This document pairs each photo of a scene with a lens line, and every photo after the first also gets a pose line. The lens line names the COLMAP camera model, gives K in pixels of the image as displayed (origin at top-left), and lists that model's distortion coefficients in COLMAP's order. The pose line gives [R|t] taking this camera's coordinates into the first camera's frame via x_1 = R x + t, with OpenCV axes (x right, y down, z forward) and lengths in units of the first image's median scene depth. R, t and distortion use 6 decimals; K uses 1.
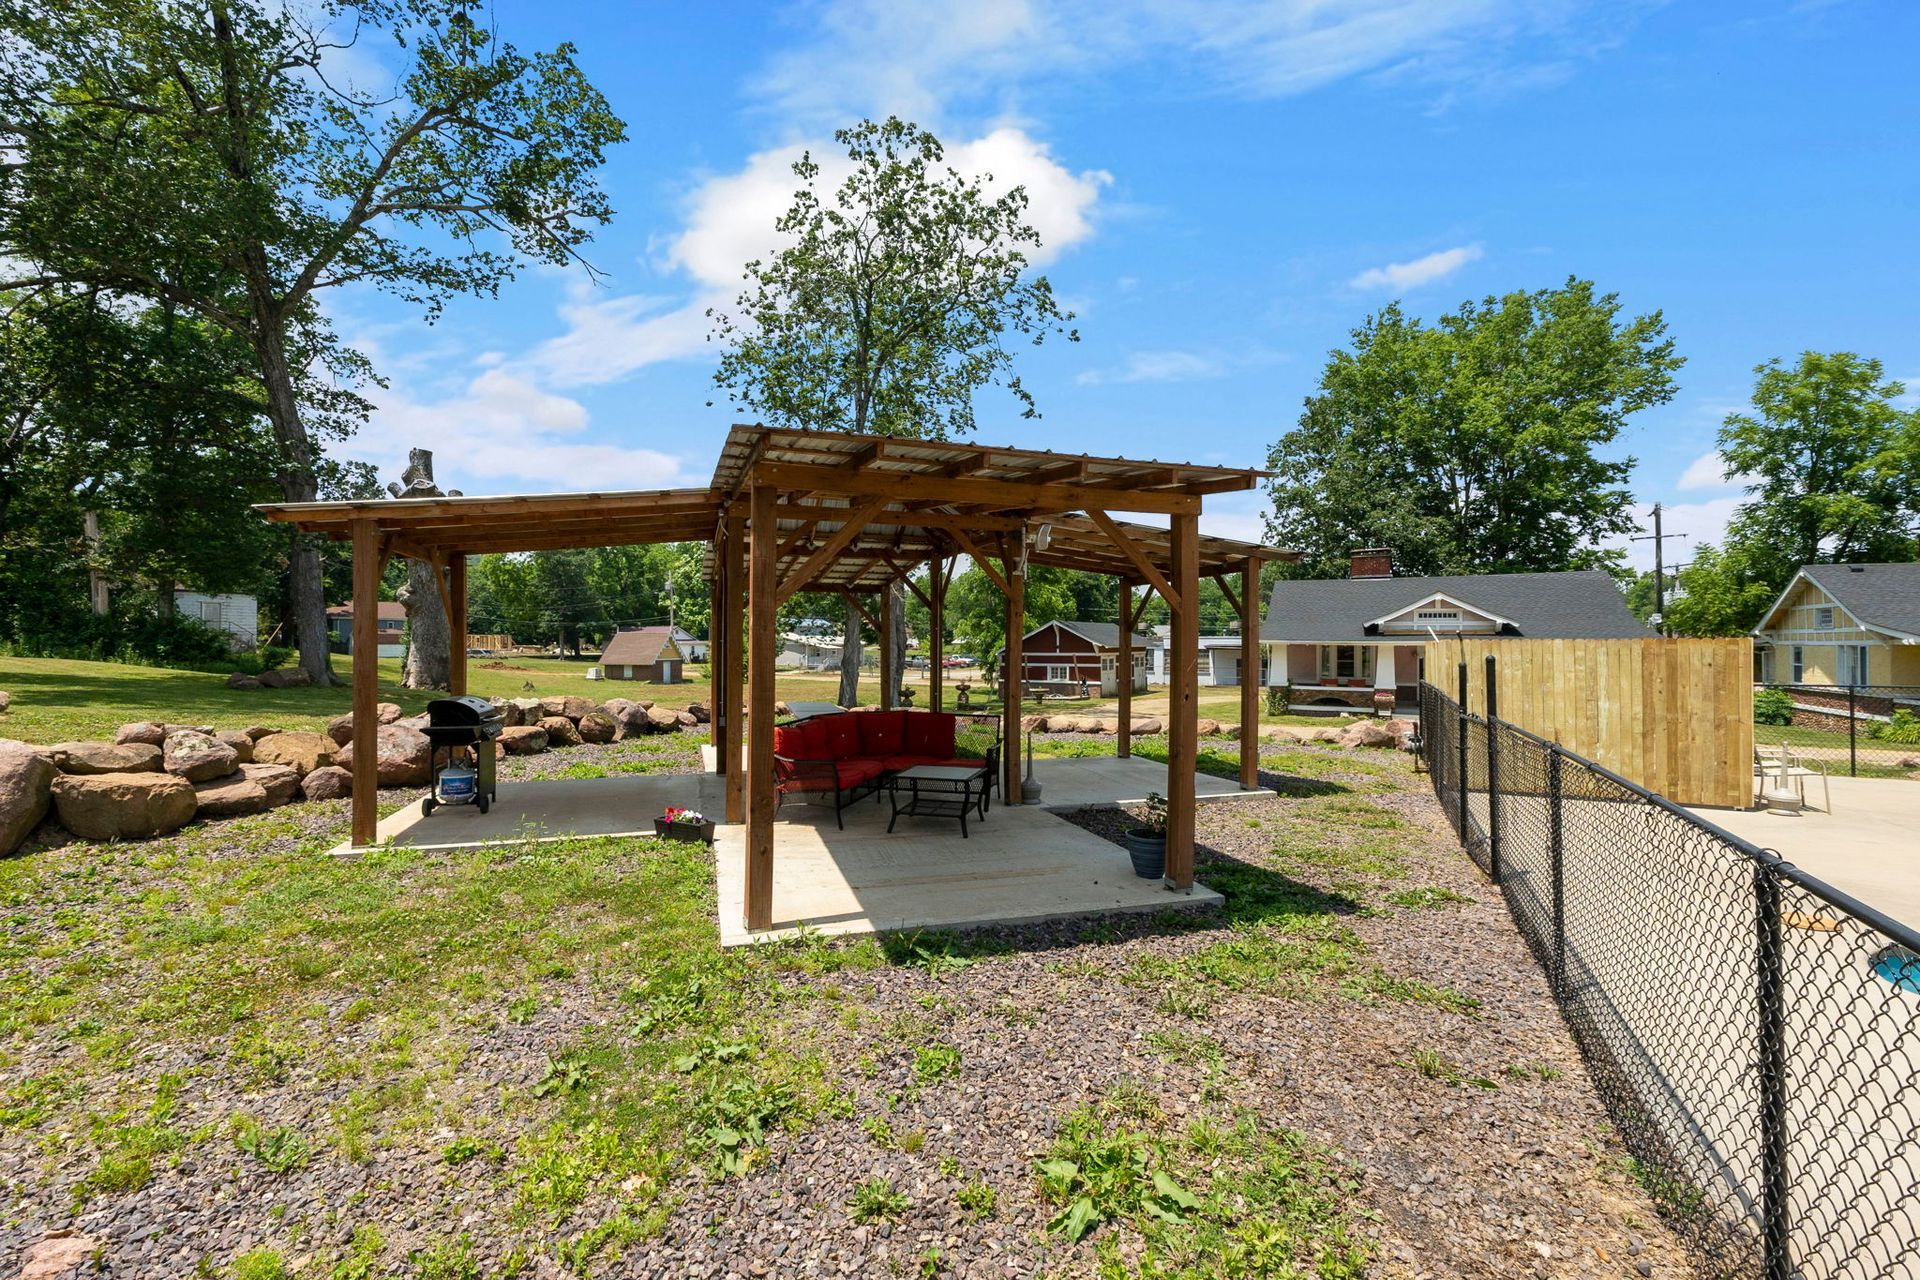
lens RADIAL K [[808.4, 0, 951.4], [0, 808.4, 655.3], [0, 0, 1]] dist [0.003110, 0.000807]
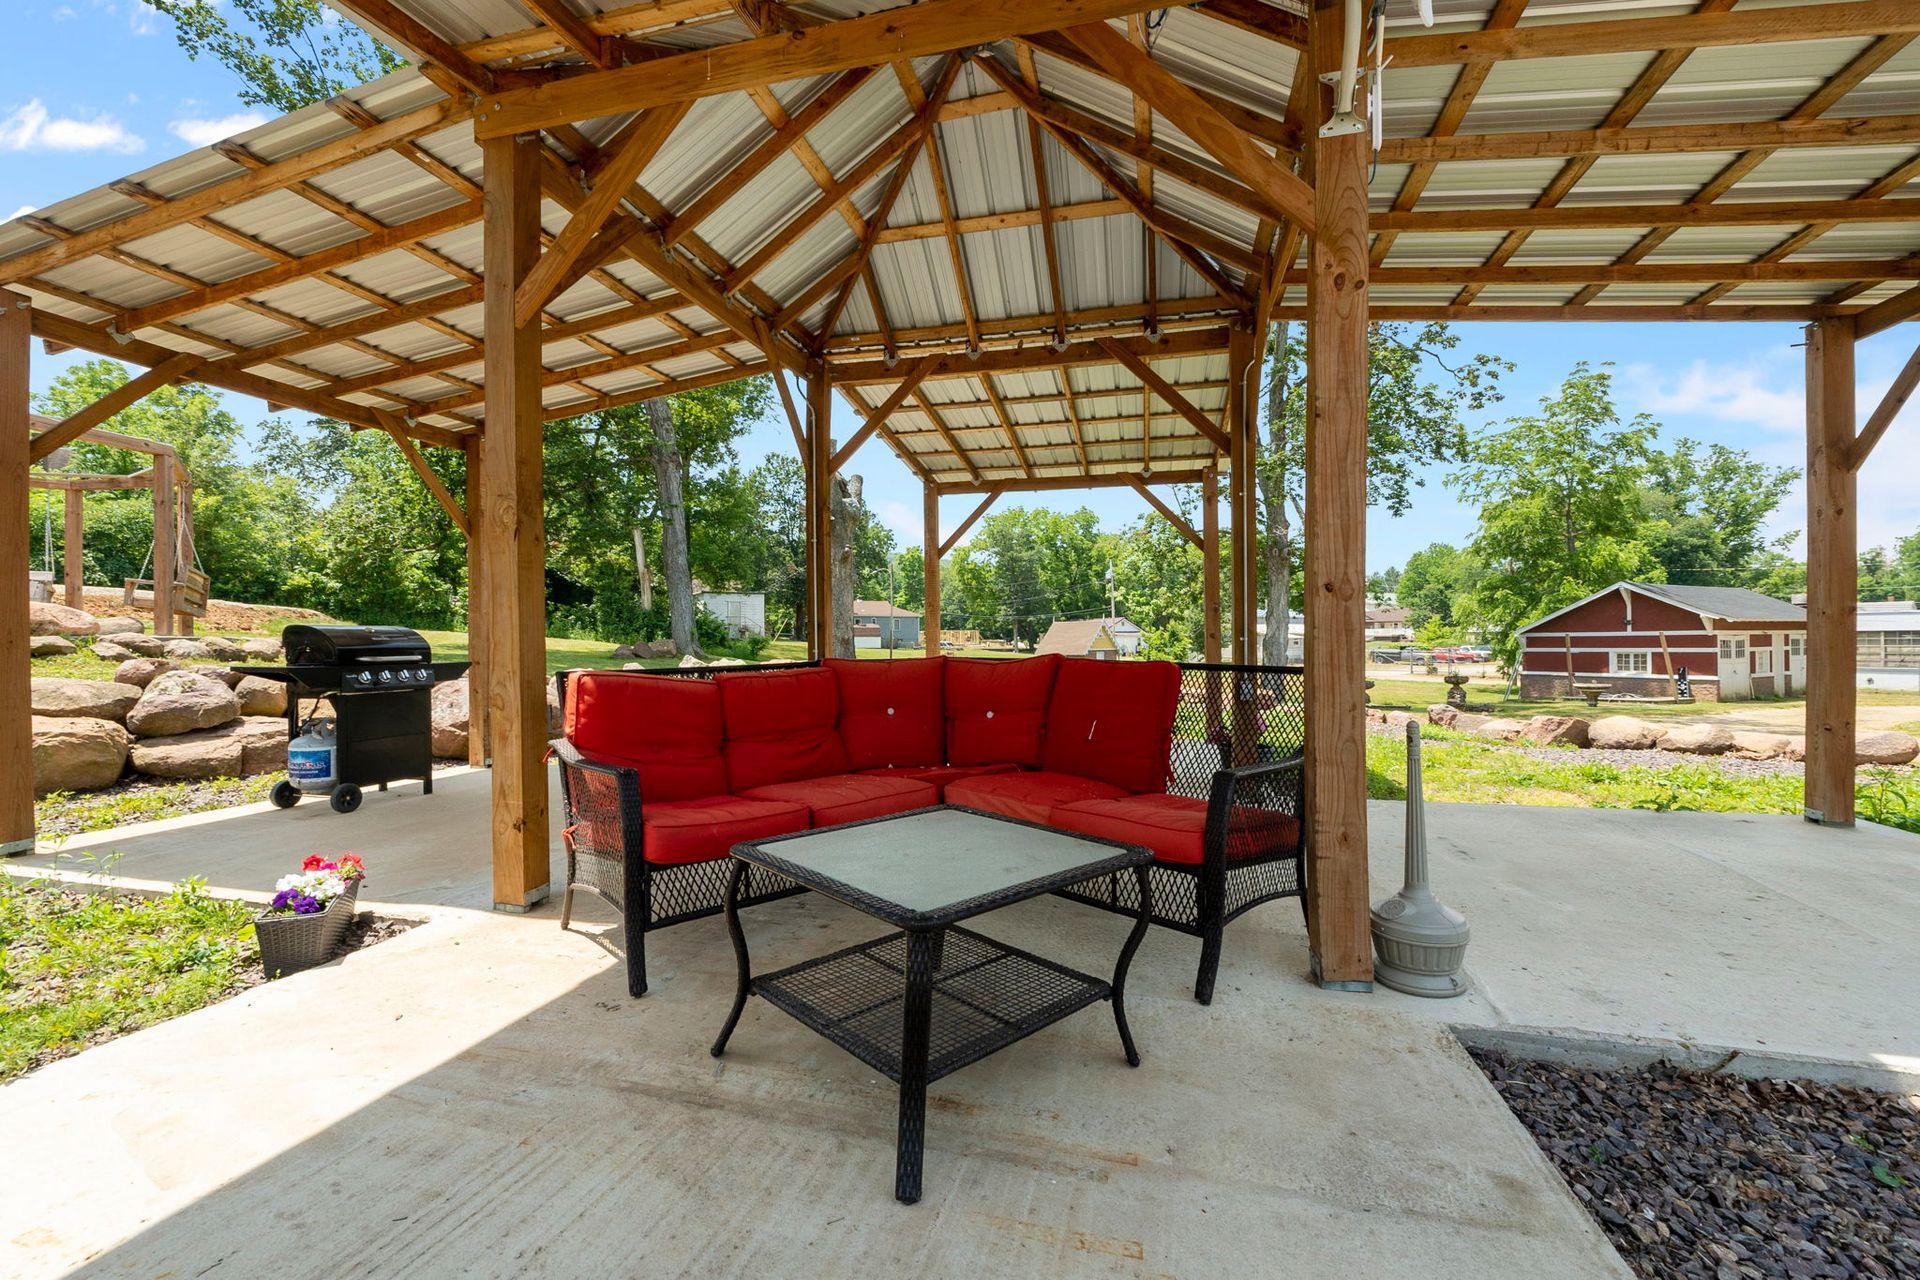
lens RADIAL K [[808.4, 0, 965.1], [0, 808.4, 643.1], [0, 0, 1]] dist [0.003110, 0.000807]
pose [[0.846288, -0.008257, -0.532662, 0.025920], [-0.000112, 0.999877, -0.015677, 0.016802], [0.532726, 0.013327, 0.846183, 0.156678]]
